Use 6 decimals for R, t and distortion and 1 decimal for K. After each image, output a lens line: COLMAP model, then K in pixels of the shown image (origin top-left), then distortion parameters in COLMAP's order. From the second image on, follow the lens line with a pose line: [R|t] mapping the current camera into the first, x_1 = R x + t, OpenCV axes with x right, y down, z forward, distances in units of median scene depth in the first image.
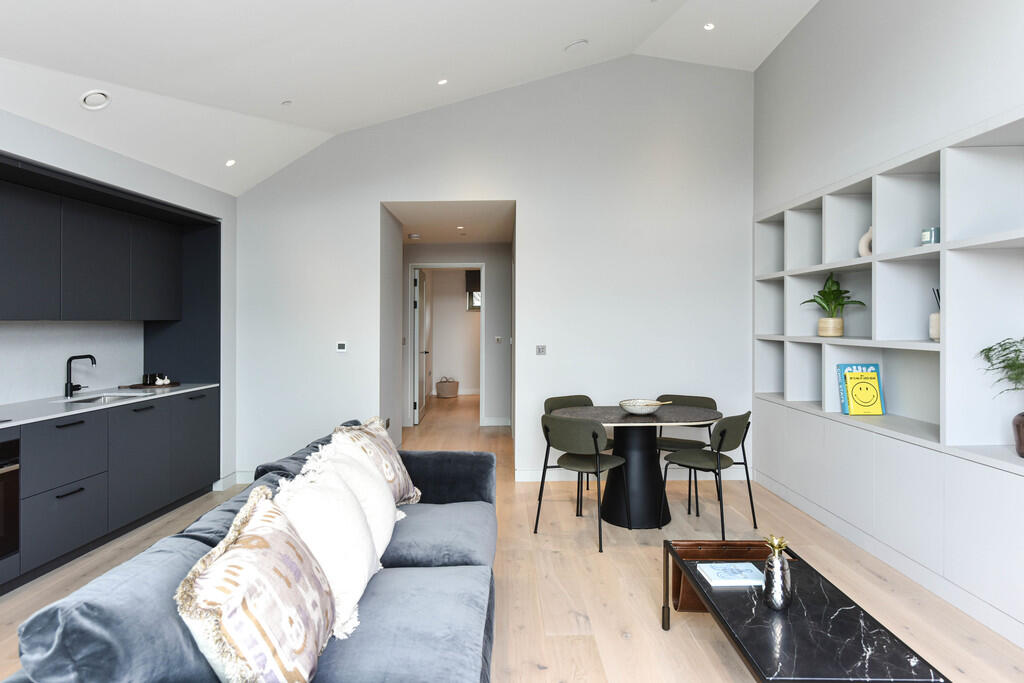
lens RADIAL K [[610.9, 0, 508.5], [0, 610.9, 320.7], [0, 0, 1]] dist [0.003252, 0.000436]
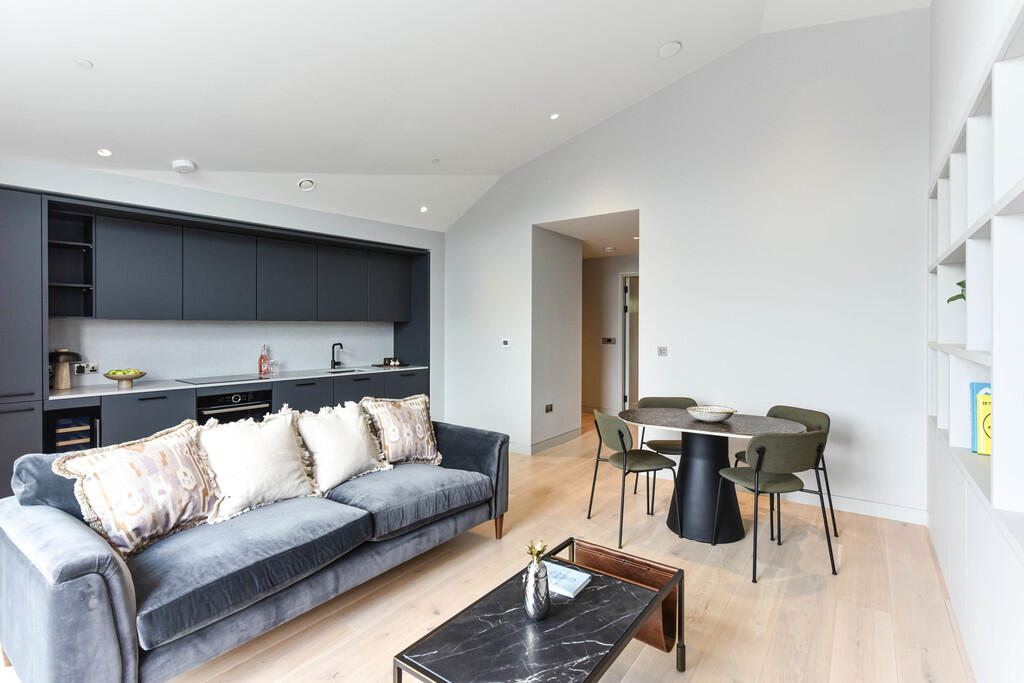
lens RADIAL K [[519.3, 0, 479.5], [0, 519.3, 331.2], [0, 0, 1]] dist [0.009760, -0.000999]
pose [[0.795330, 0.012351, -0.606051, 0.411083], [-0.004988, 0.999892, 0.013832, 0.004100], [0.606156, -0.007979, 0.795305, 0.141686]]
